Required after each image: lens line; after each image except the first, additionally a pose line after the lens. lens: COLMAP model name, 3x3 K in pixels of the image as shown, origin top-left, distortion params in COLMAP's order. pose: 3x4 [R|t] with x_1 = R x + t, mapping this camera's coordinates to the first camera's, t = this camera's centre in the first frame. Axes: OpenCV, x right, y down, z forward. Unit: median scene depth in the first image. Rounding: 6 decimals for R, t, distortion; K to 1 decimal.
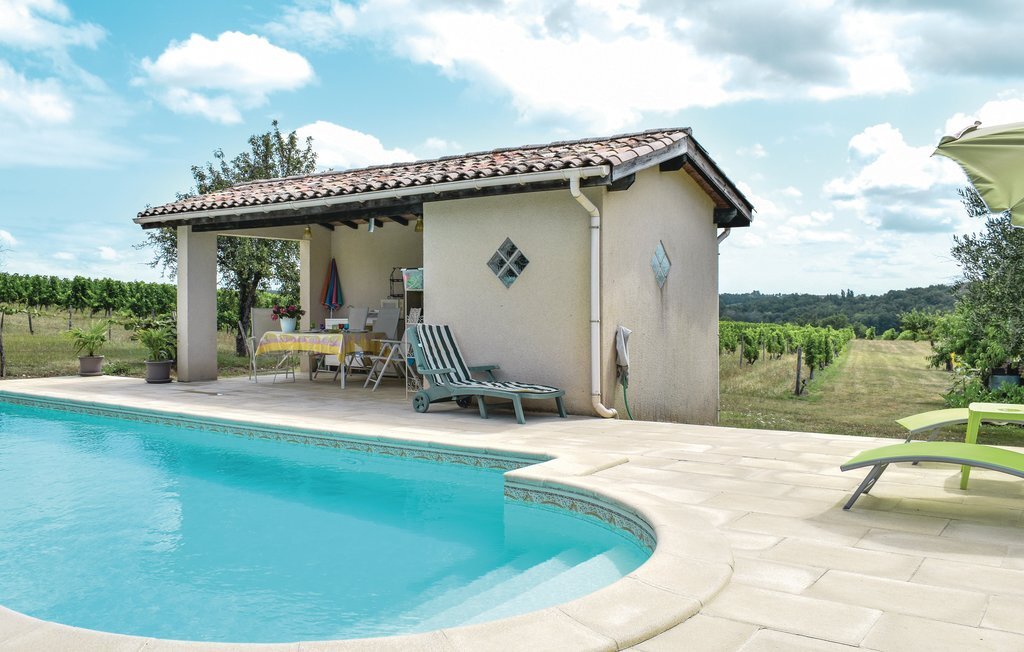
lens RADIAL K [[866.0, 0, 512.0], [0, 866.0, 326.0], [0, 0, 1]] dist [-0.013621, -0.004498]
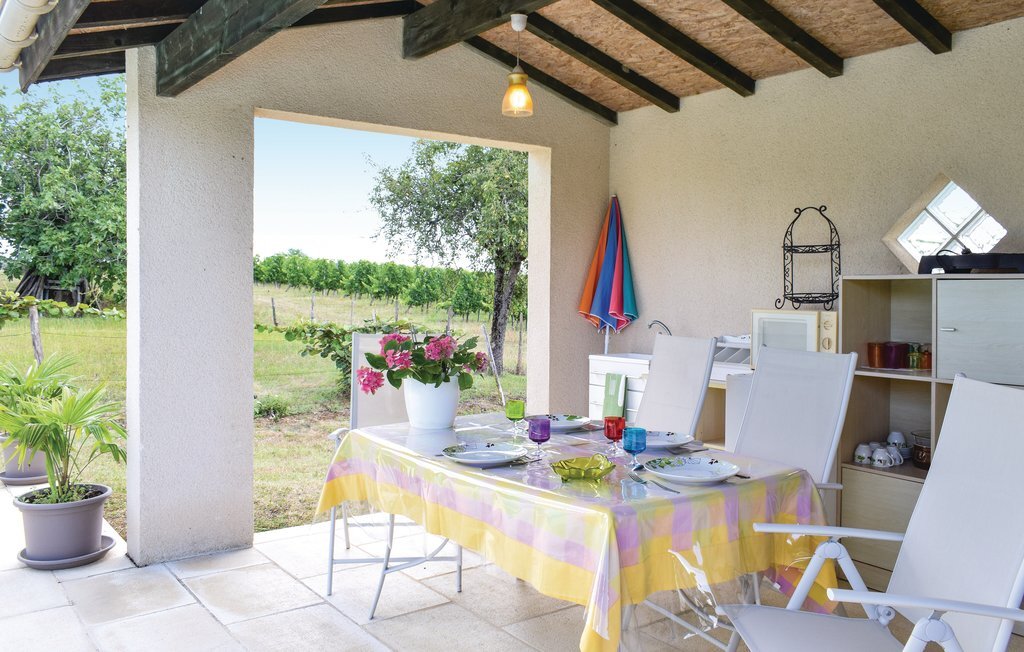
lens RADIAL K [[866.0, 0, 512.0], [0, 866.0, 326.0], [0, 0, 1]] dist [-0.013621, -0.004498]
pose [[0.939237, 0.024855, -0.342367, -0.036927], [-0.019121, 0.999615, 0.020114, -0.008692], [0.342735, -0.012346, 0.939351, 0.198053]]
